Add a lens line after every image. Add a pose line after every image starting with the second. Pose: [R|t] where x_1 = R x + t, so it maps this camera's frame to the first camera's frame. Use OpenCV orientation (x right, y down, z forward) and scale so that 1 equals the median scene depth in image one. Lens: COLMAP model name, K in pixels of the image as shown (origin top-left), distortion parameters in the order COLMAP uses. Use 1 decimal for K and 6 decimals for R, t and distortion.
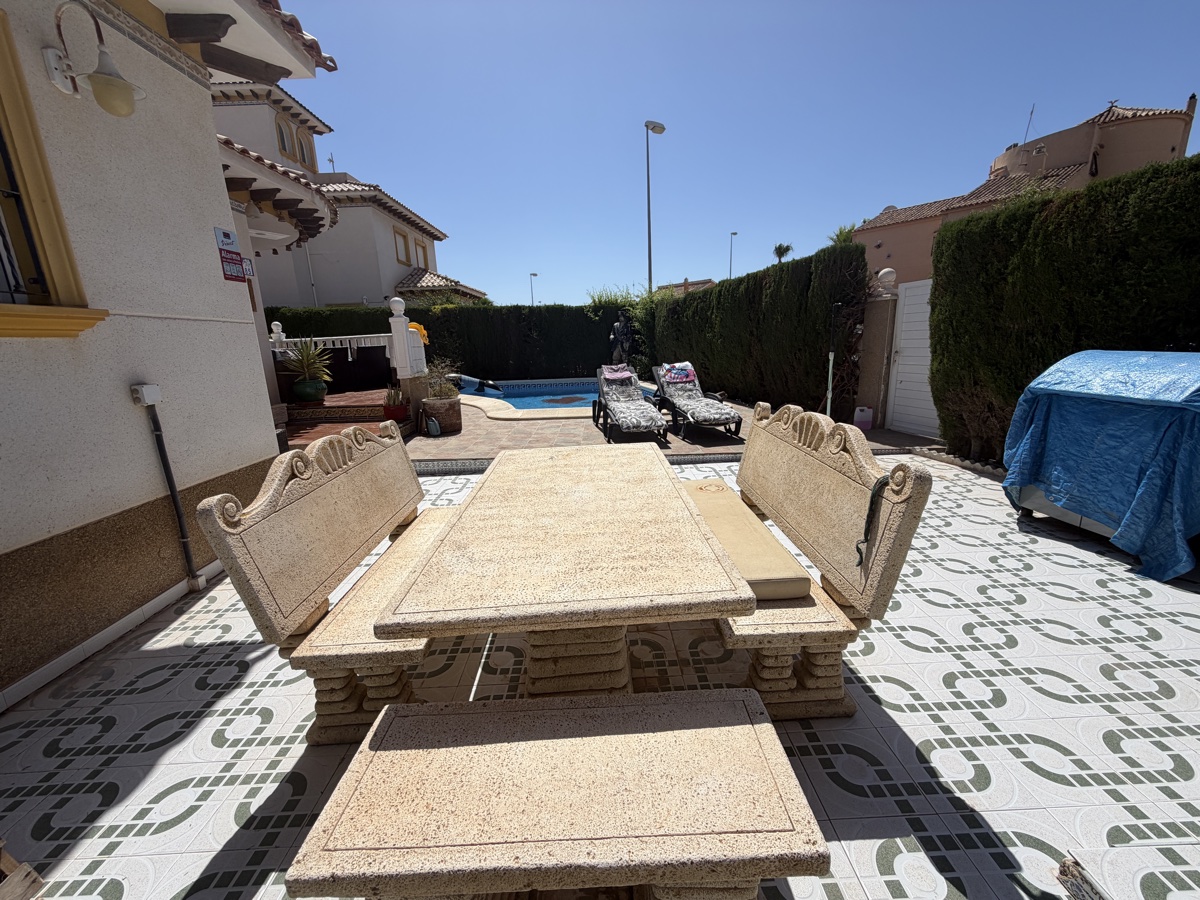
lens RADIAL K [[478.1, 0, 600.7], [0, 478.1, 449.3], [0, 0, 1]] dist [0.001363, -0.000088]
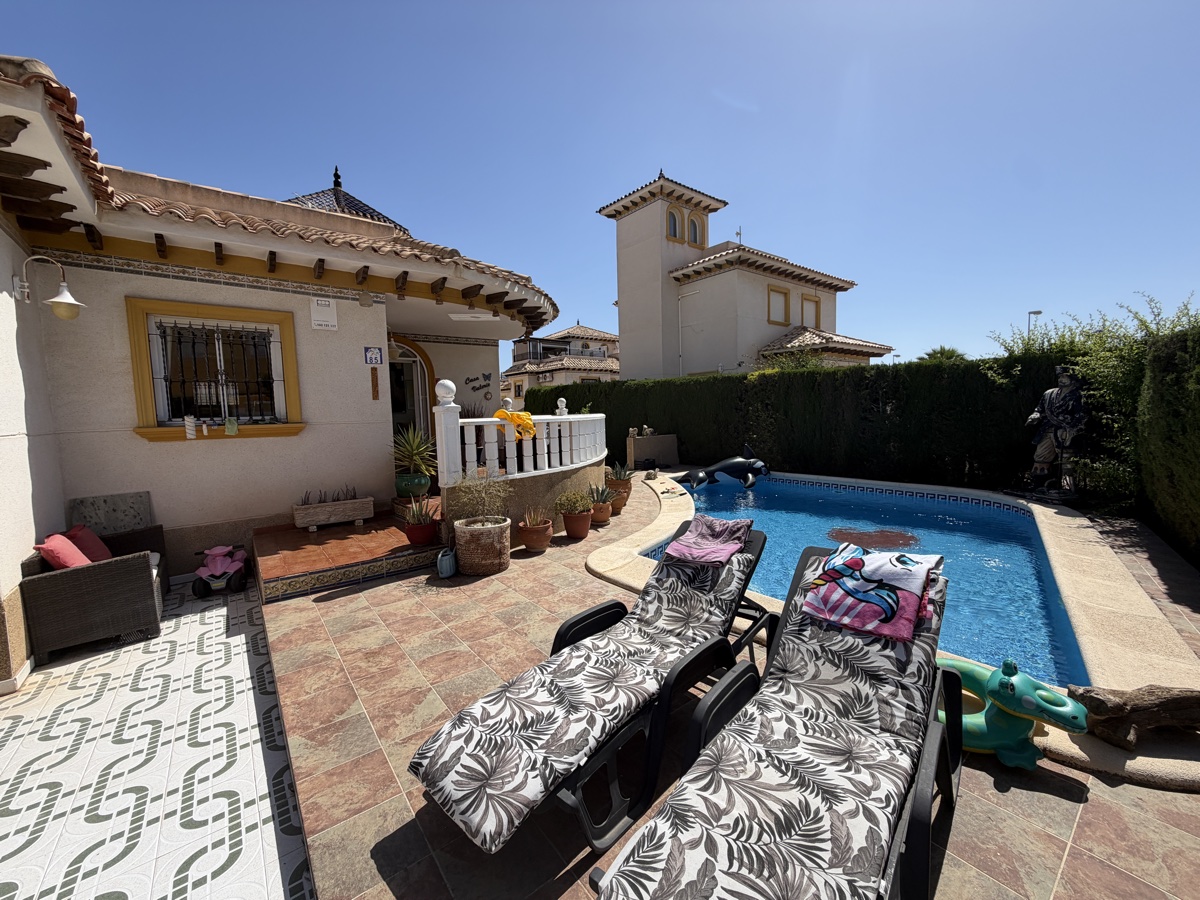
lens RADIAL K [[478.1, 0, 600.0], [0, 478.1, 450.0], [0, 0, 1]] dist [0.001363, -0.000088]
pose [[0.610674, 0.080709, -0.787759, 0.114883], [-0.173415, 0.984276, -0.033589, -0.082994], [0.772661, 0.157121, 0.615068, 0.273637]]
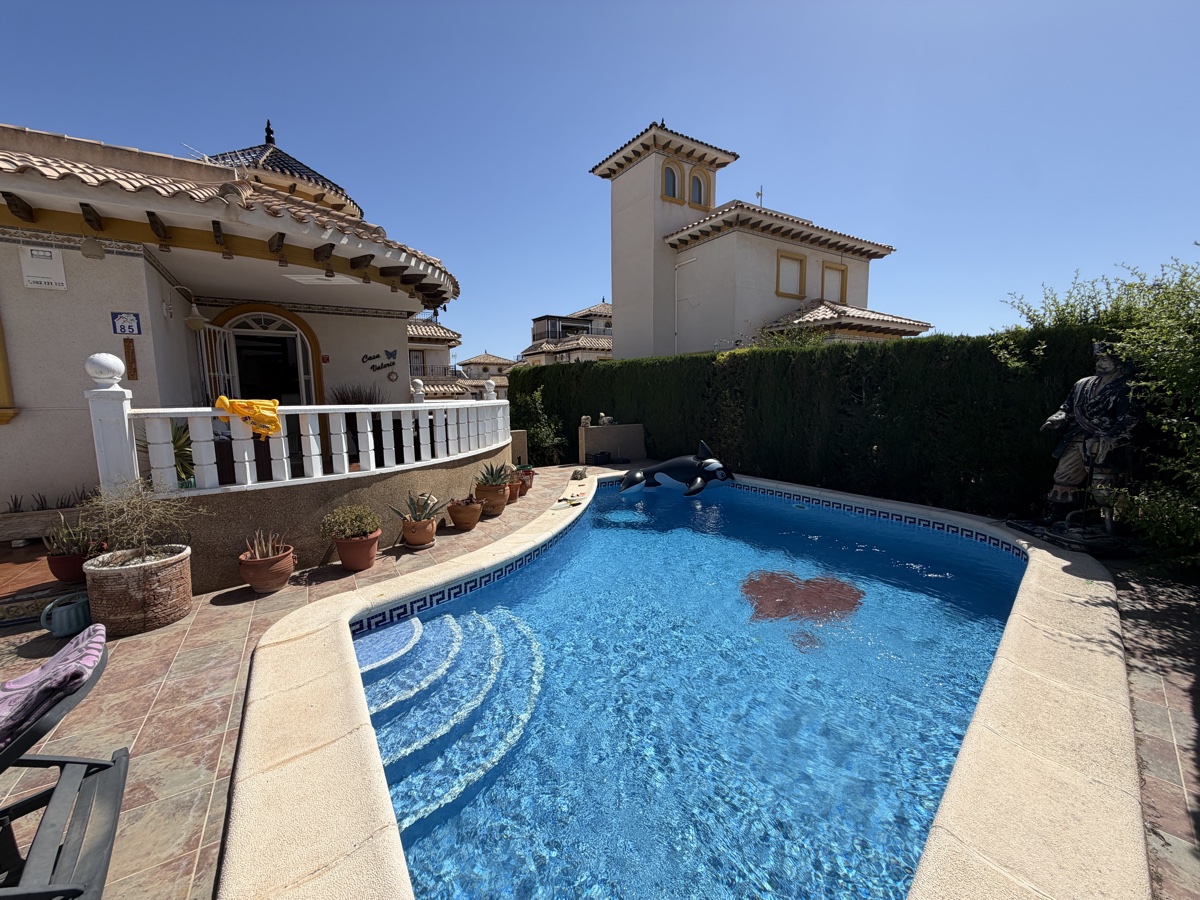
lens RADIAL K [[478.1, 0, 600.6], [0, 478.1, 449.5], [0, 0, 1]] dist [0.001363, -0.000088]
pose [[0.521038, 0.126651, -0.844085, 0.116463], [-0.200506, 0.979418, 0.023188, -0.122871], [0.829649, 0.157162, 0.535708, 0.435590]]
